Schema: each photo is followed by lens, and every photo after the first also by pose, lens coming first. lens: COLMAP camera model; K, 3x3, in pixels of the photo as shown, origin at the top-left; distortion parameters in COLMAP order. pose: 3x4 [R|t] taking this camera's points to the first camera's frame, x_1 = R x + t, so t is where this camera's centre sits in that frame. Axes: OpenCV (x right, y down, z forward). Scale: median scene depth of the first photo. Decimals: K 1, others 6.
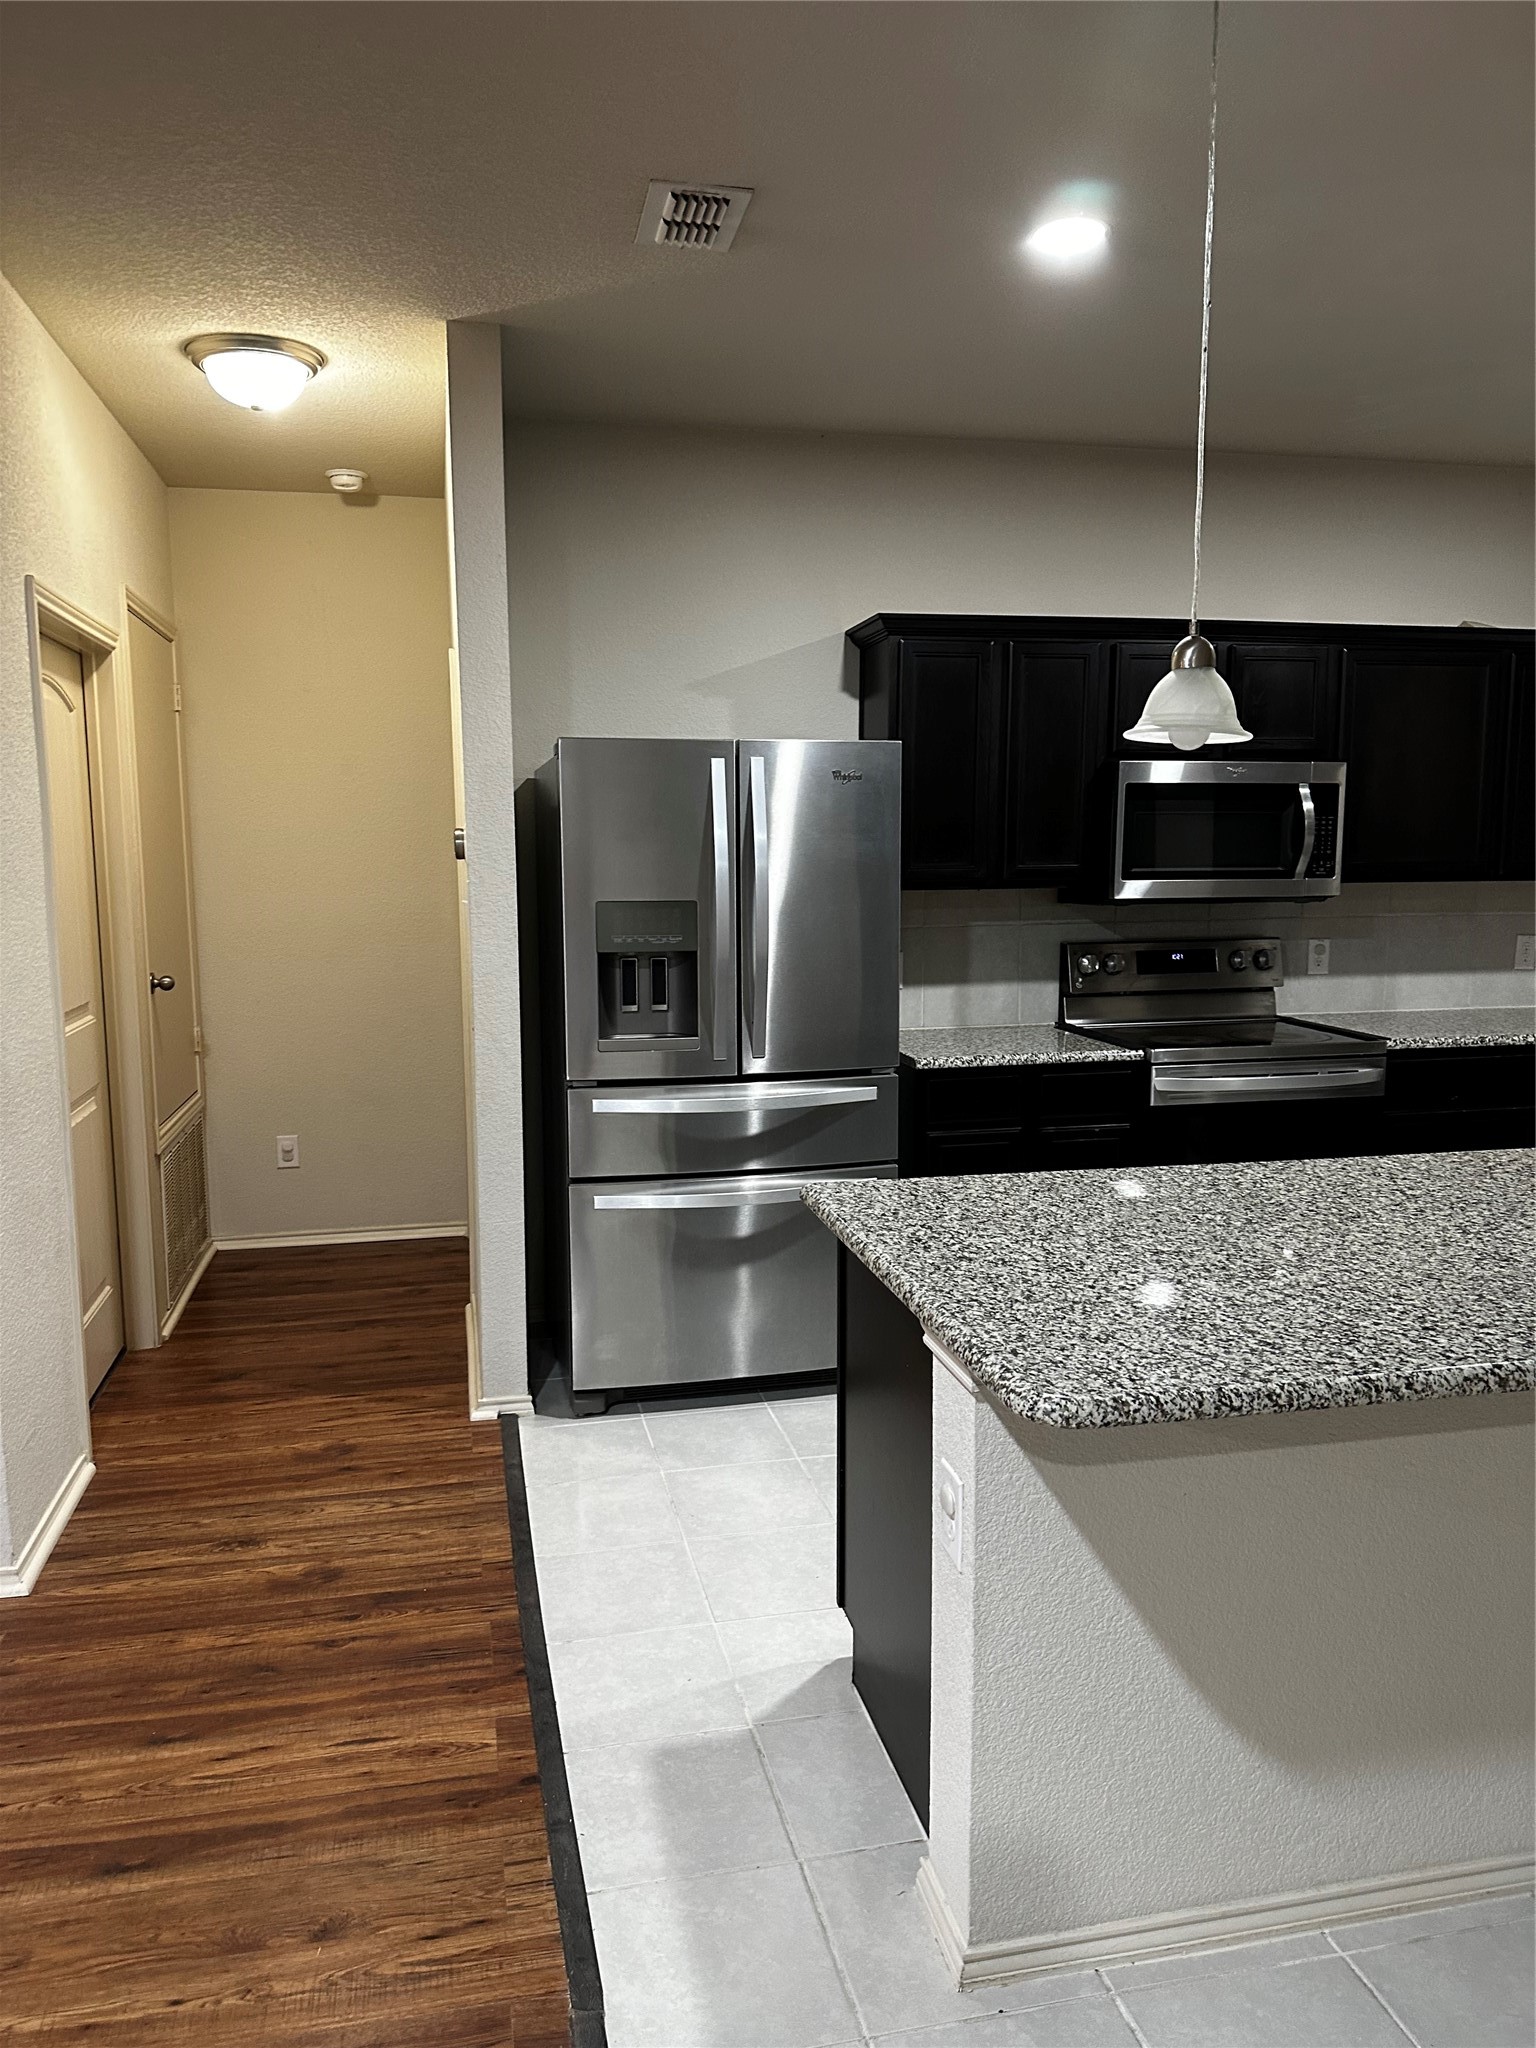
lens RADIAL K [[1422.4, 0, 756.5], [0, 1422.4, 1029.2], [0, 0, 1]] dist [0.109812, -0.118087]
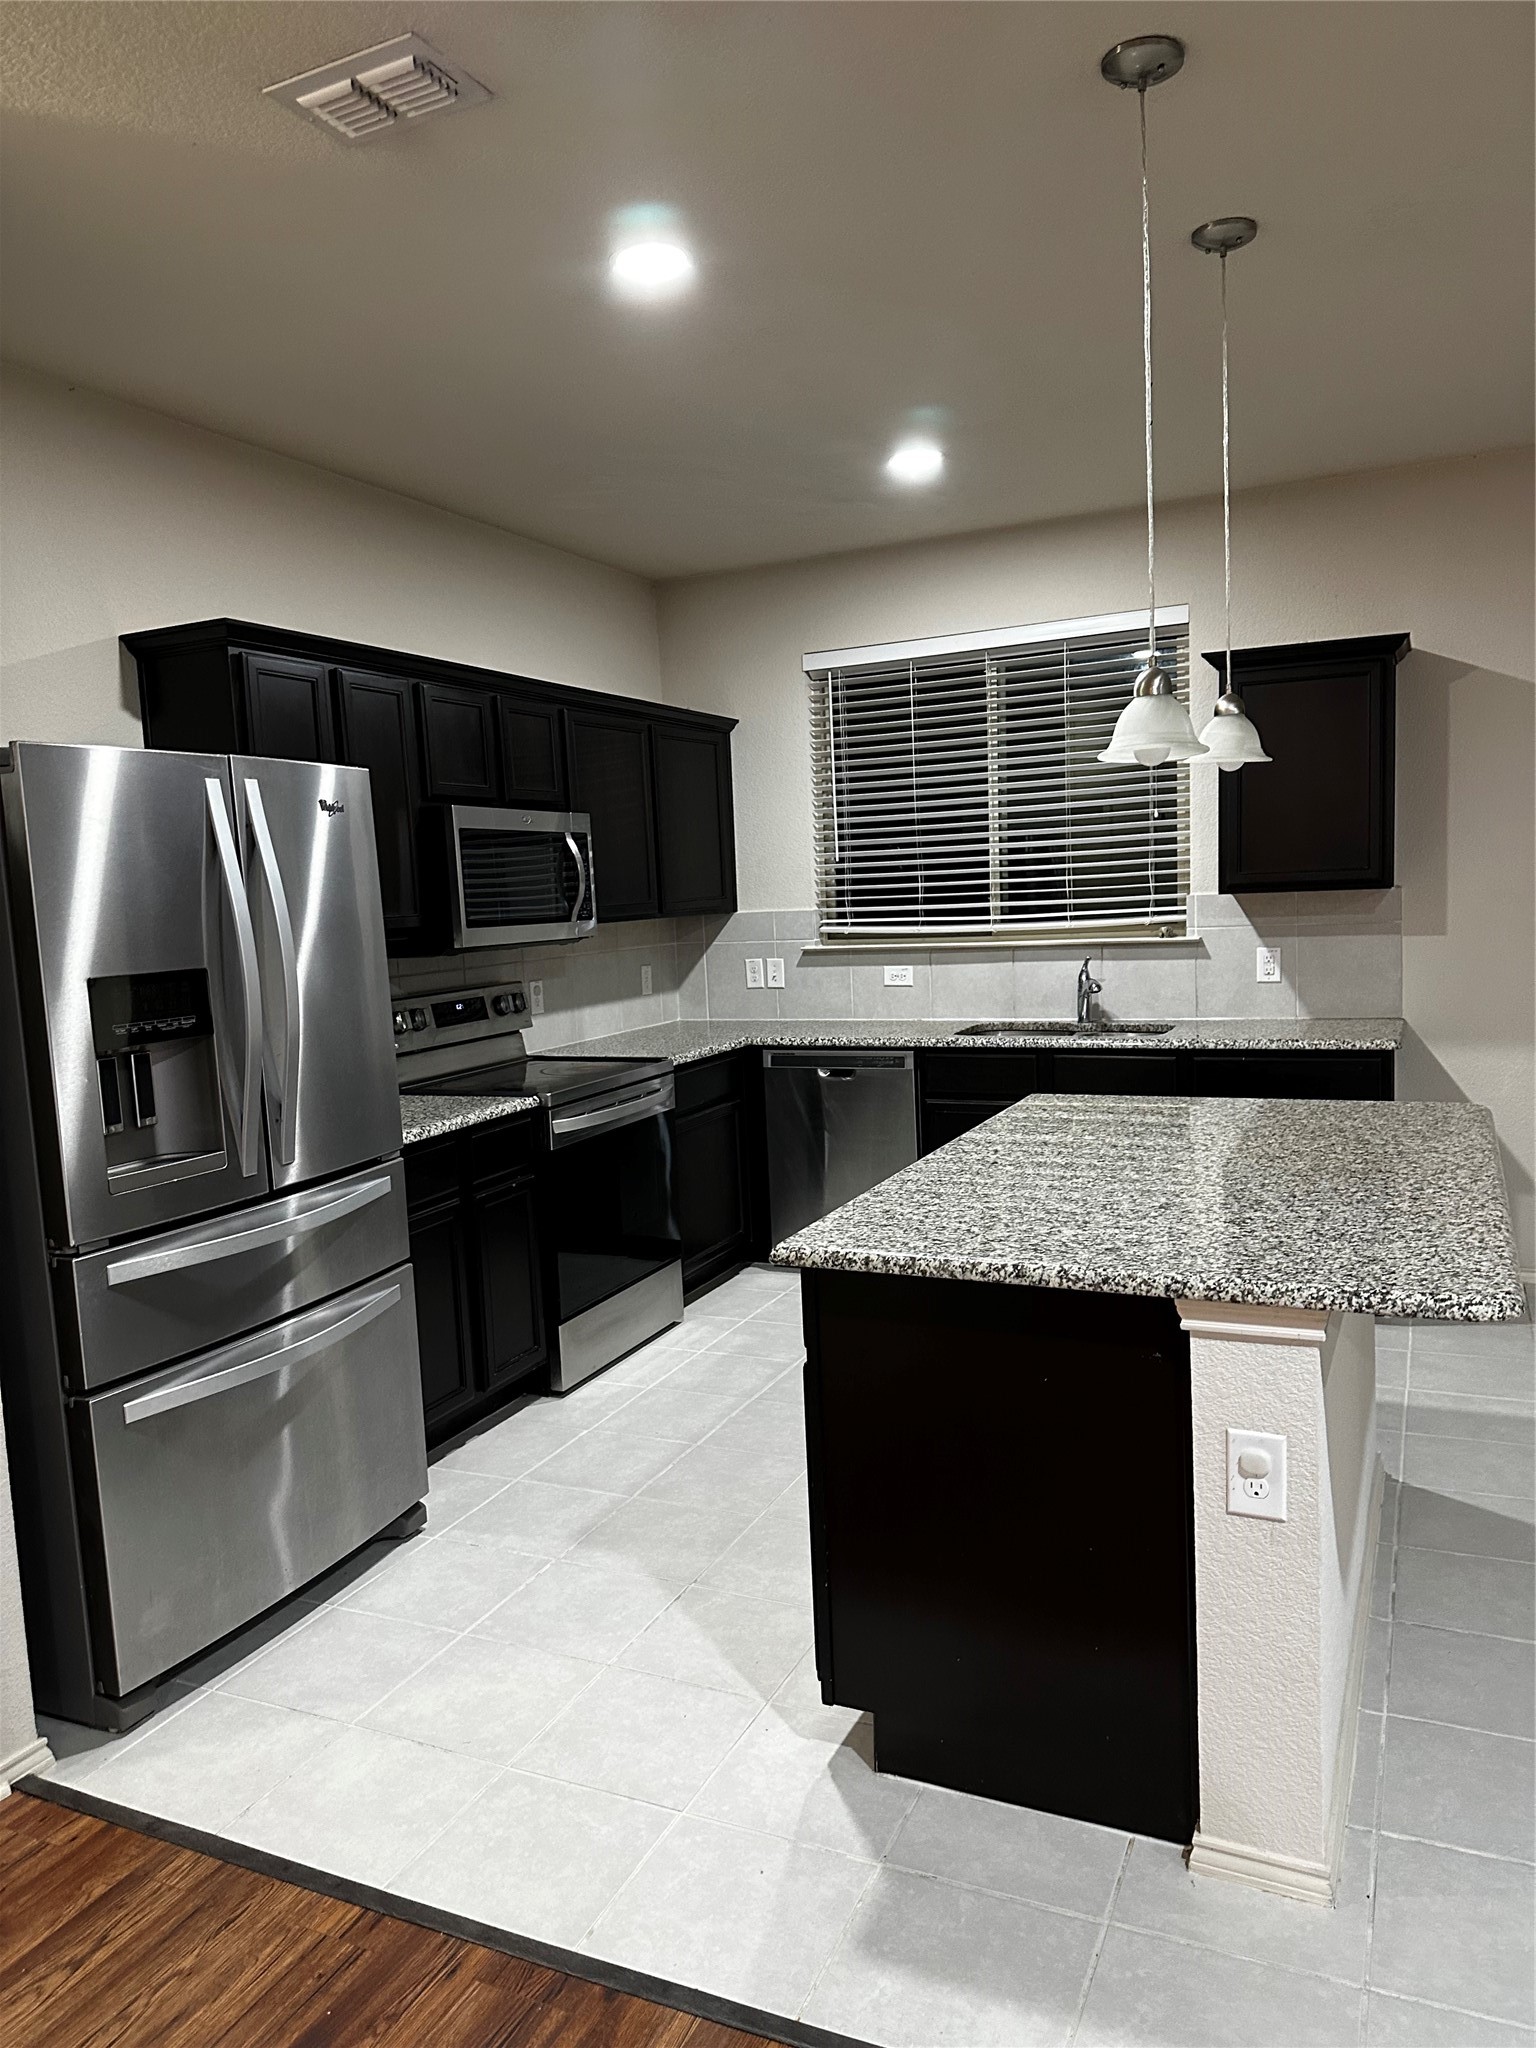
lens RADIAL K [[1422.4, 0, 756.5], [0, 1422.4, 1029.2], [0, 0, 1]] dist [0.109812, -0.118087]
pose [[0.615875, -0.105853, 0.780700, -0.449417], [0.147994, 0.988837, 0.017325, -0.028798], [-0.773819, 0.104869, 0.624666, 0.301955]]
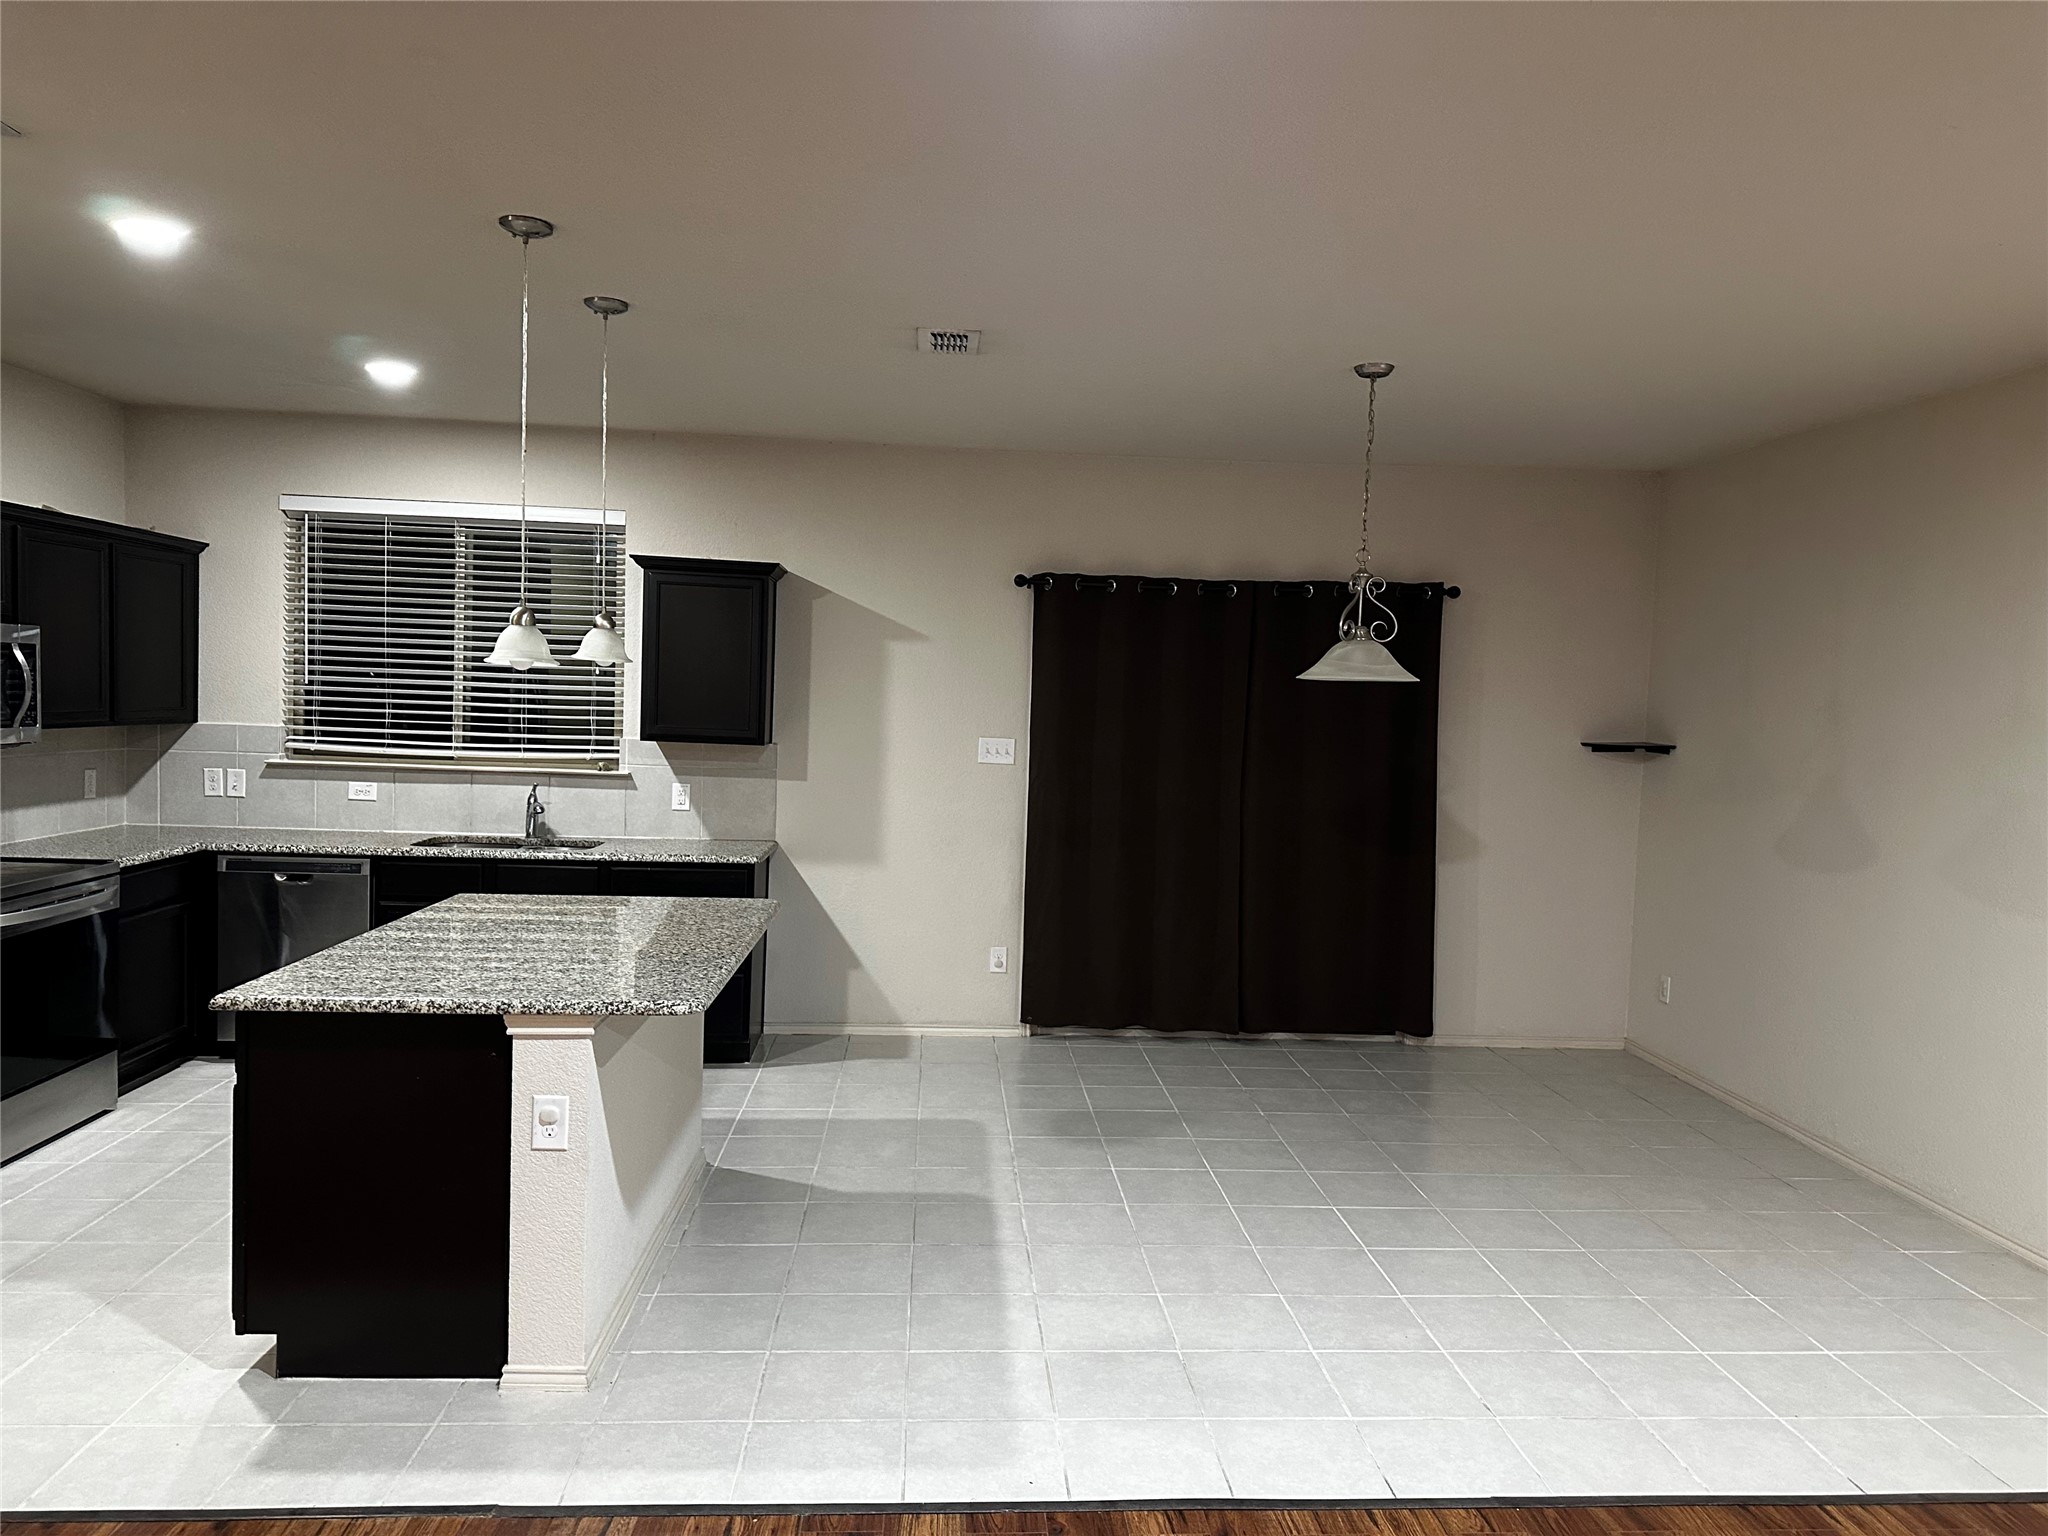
lens RADIAL K [[1420.4, 0, 1028.6], [0, 1420.4, 781.3], [0, 0, 1]] dist [0.040495, -0.049821]
pose [[0.153566, -0.050787, 0.986832, -0.724571], [0.094113, 0.994890, 0.036556, -0.036010], [-0.983647, 0.087259, 0.157561, 0.075311]]
